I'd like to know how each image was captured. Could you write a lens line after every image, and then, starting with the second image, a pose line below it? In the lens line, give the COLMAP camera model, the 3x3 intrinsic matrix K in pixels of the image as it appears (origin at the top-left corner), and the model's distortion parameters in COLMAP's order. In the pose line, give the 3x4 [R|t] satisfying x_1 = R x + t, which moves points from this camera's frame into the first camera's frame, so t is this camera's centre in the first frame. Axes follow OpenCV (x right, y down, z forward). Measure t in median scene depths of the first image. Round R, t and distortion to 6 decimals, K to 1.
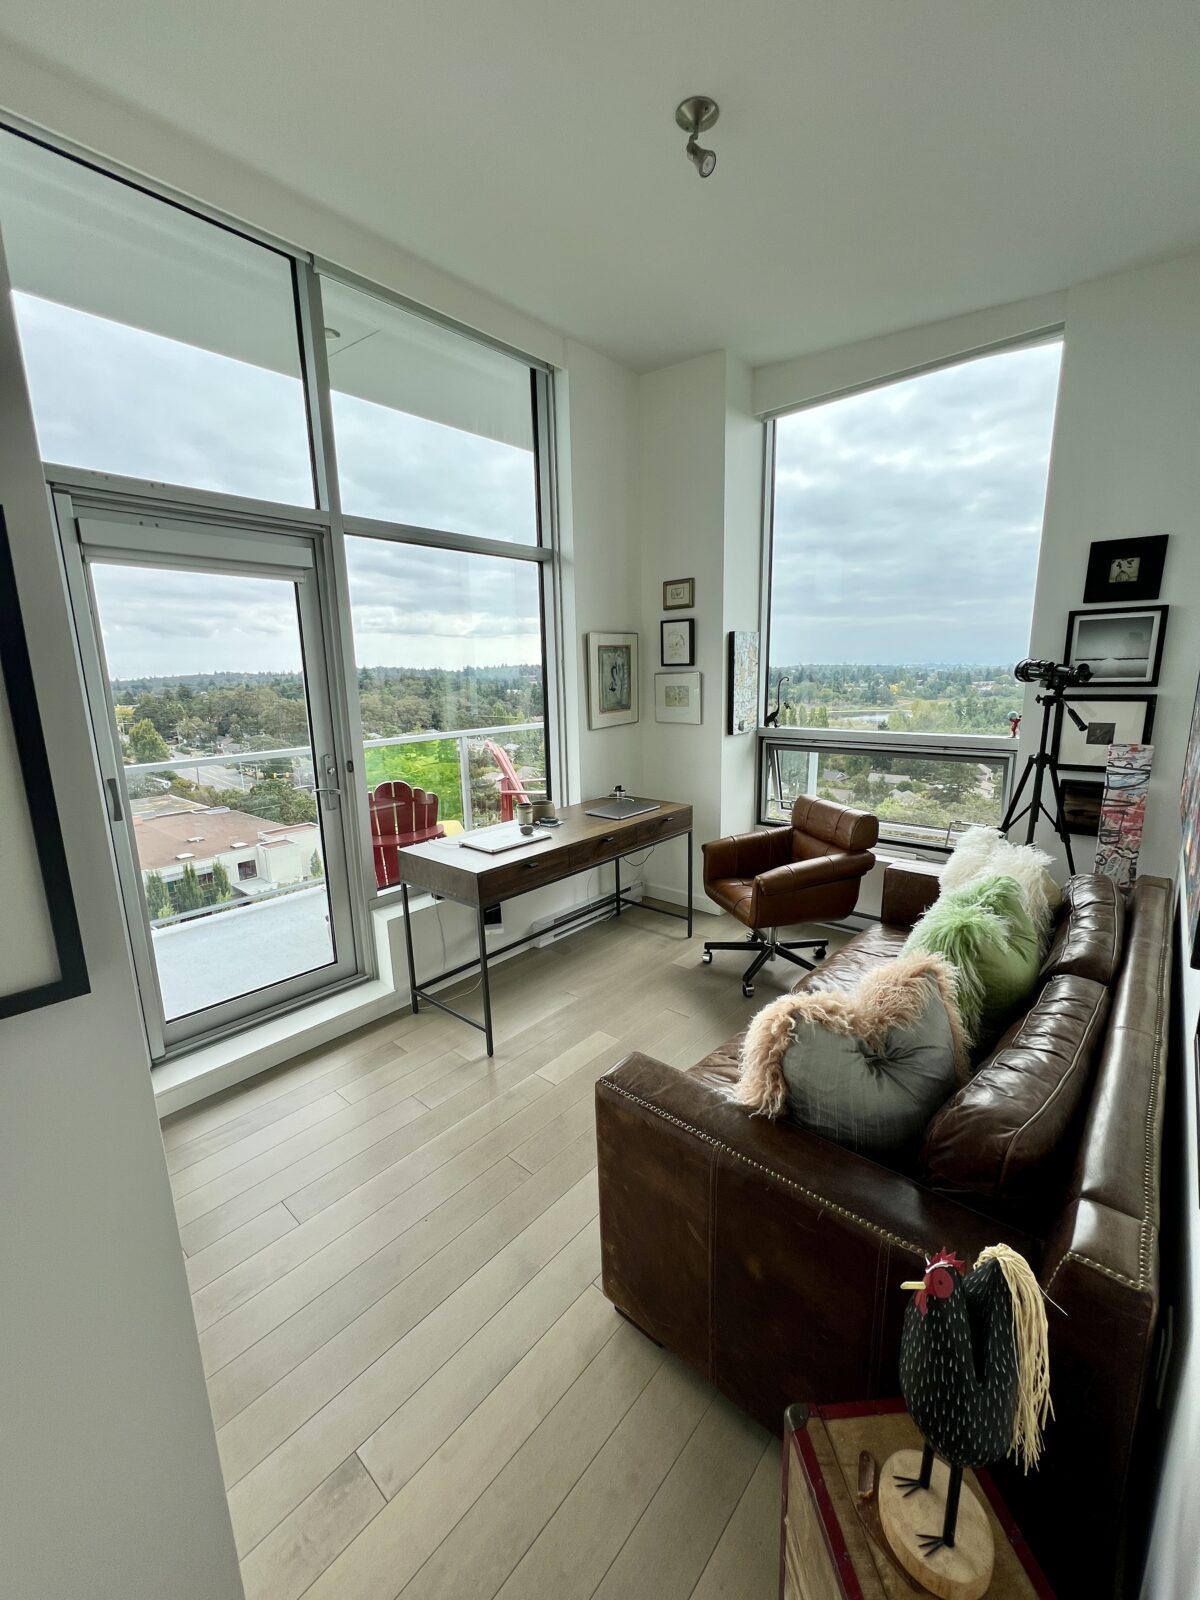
lens RADIAL K [[634.0, 0, 588.1], [0, 634.0, 813.7], [0, 0, 1]] dist [0.000314, -0.000550]
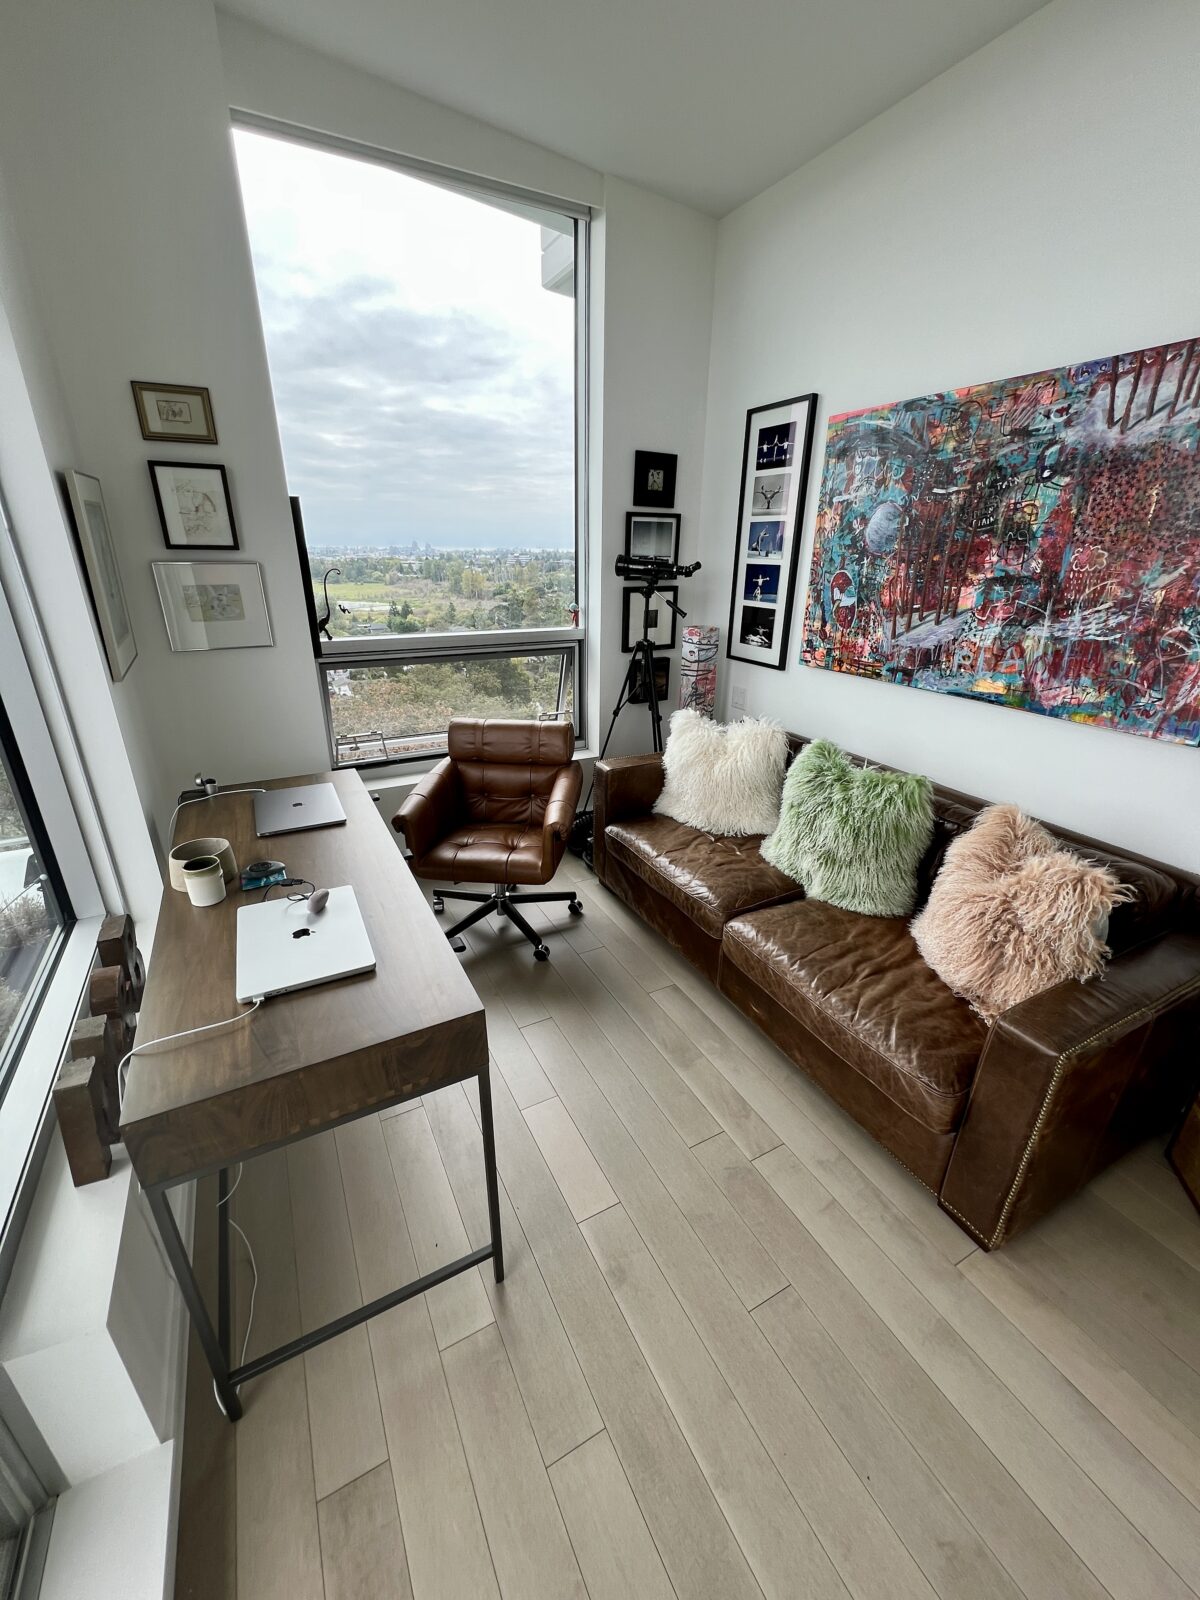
lens RADIAL K [[634.0, 0, 584.6], [0, 634.0, 811.2], [0, 0, 1]] dist [0.000314, -0.000550]
pose [[0.356502, -0.333522, 0.872737, -0.436997], [0.185821, 0.940763, 0.283613, -0.142481], [-0.915629, 0.061064, 0.397360, 0.619054]]
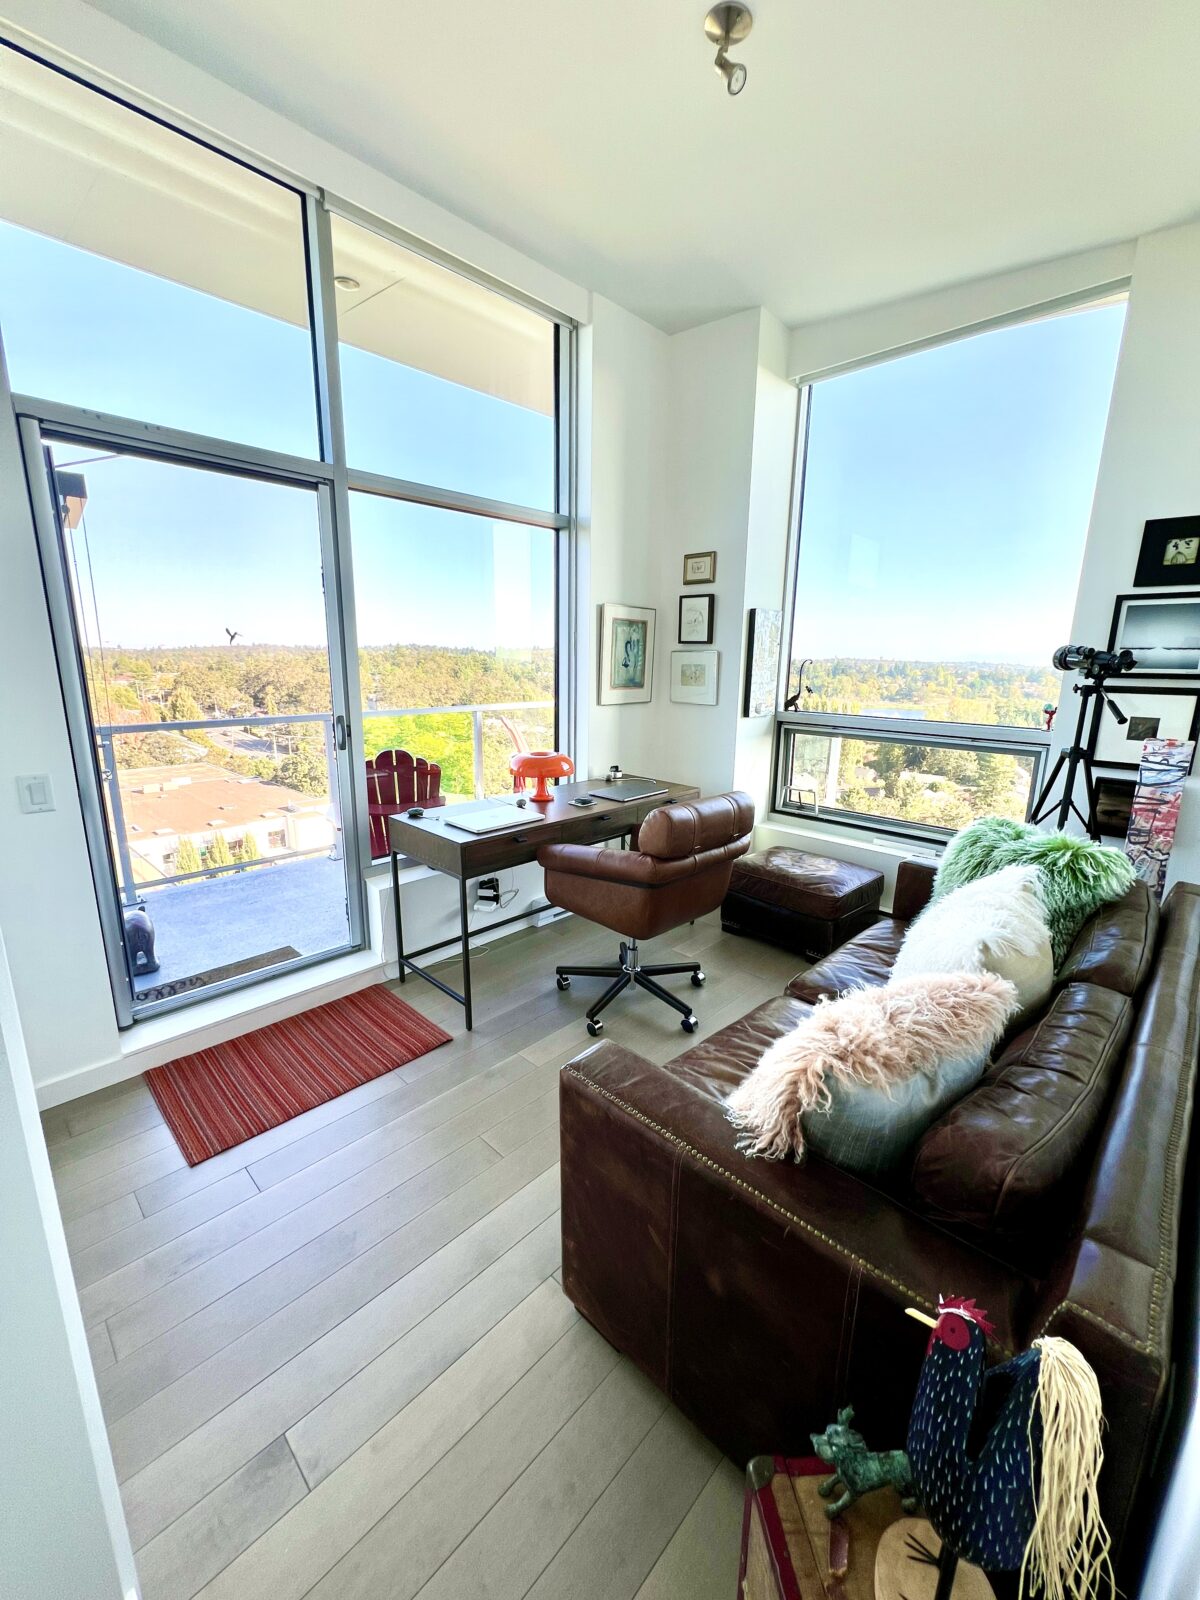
lens RADIAL K [[634.0, 0, 590.4], [0, 634.0, 812.8], [0, 0, 1]] dist [0.000314, -0.000550]
pose [[0.998074, 0.048450, -0.038733, 0.043421], [-0.047579, 0.998600, 0.023099, 0.011138], [0.039798, -0.021212, 0.998983, 0.039724]]
